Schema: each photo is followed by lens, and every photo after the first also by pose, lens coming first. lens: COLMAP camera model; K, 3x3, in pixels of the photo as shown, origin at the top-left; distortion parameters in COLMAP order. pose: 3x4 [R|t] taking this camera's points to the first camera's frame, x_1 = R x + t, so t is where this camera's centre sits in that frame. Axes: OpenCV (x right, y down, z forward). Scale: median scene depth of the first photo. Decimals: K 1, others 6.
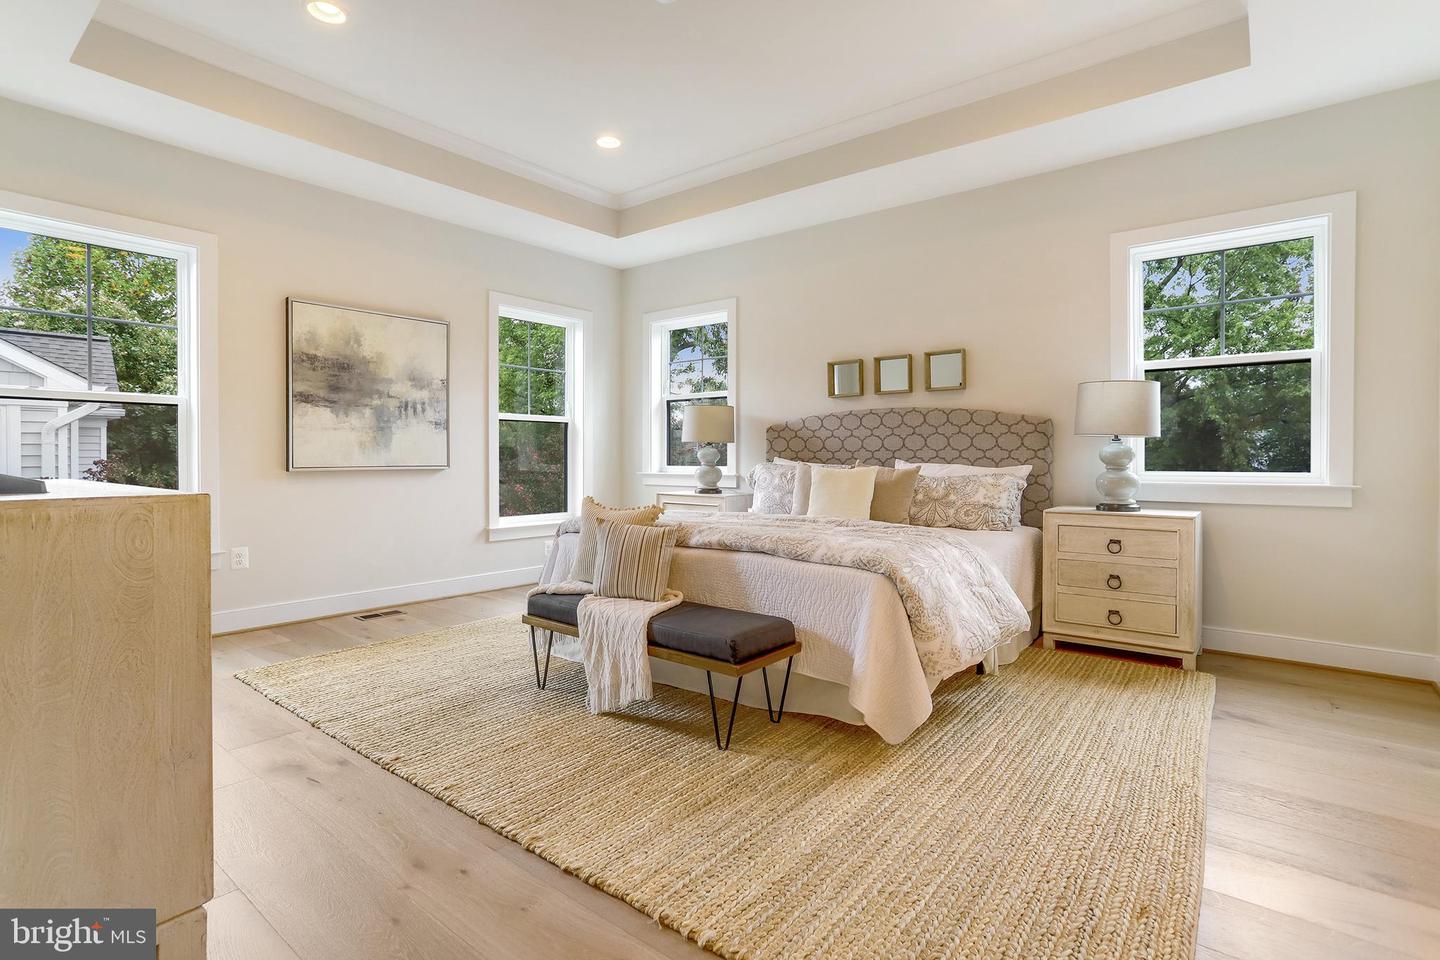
lens RADIAL K [[700.8, 0, 720.2], [0, 700.8, 463.9], [0, 0, 1]] dist [-0.024239, 0.000231]
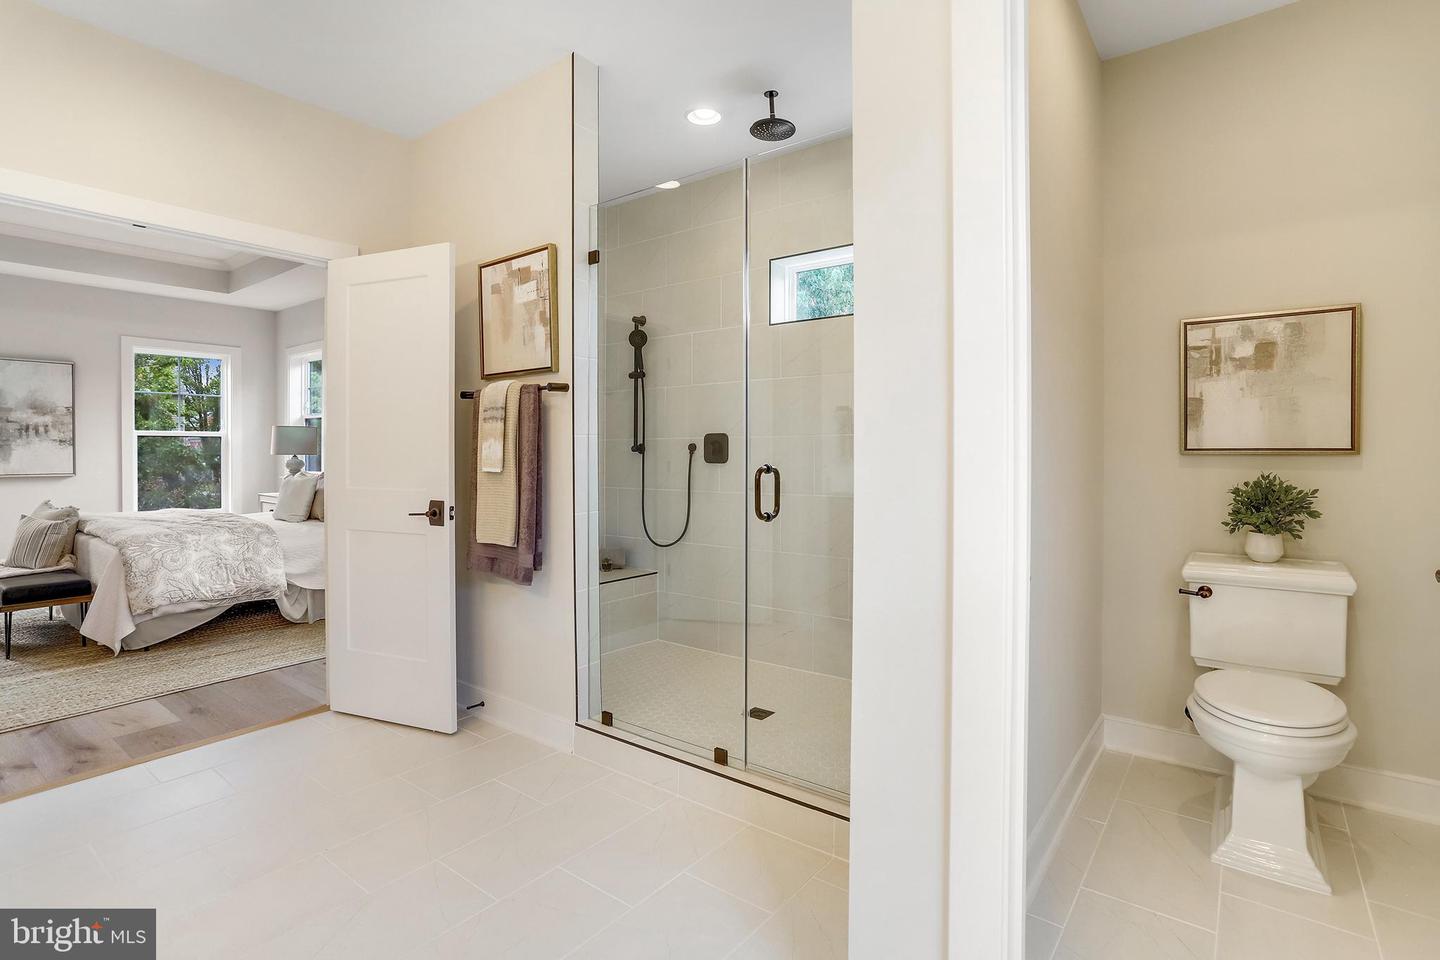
lens RADIAL K [[700.8, 0, 720.2], [0, 700.8, 463.9], [0, 0, 1]] dist [-0.024239, 0.000231]
pose [[0.999922, 0.002197, 0.012334, 0.617830], [-0.002207, 0.999997, 0.000840, -0.015107], [-0.012332, -0.000867, 0.999924, -0.220351]]
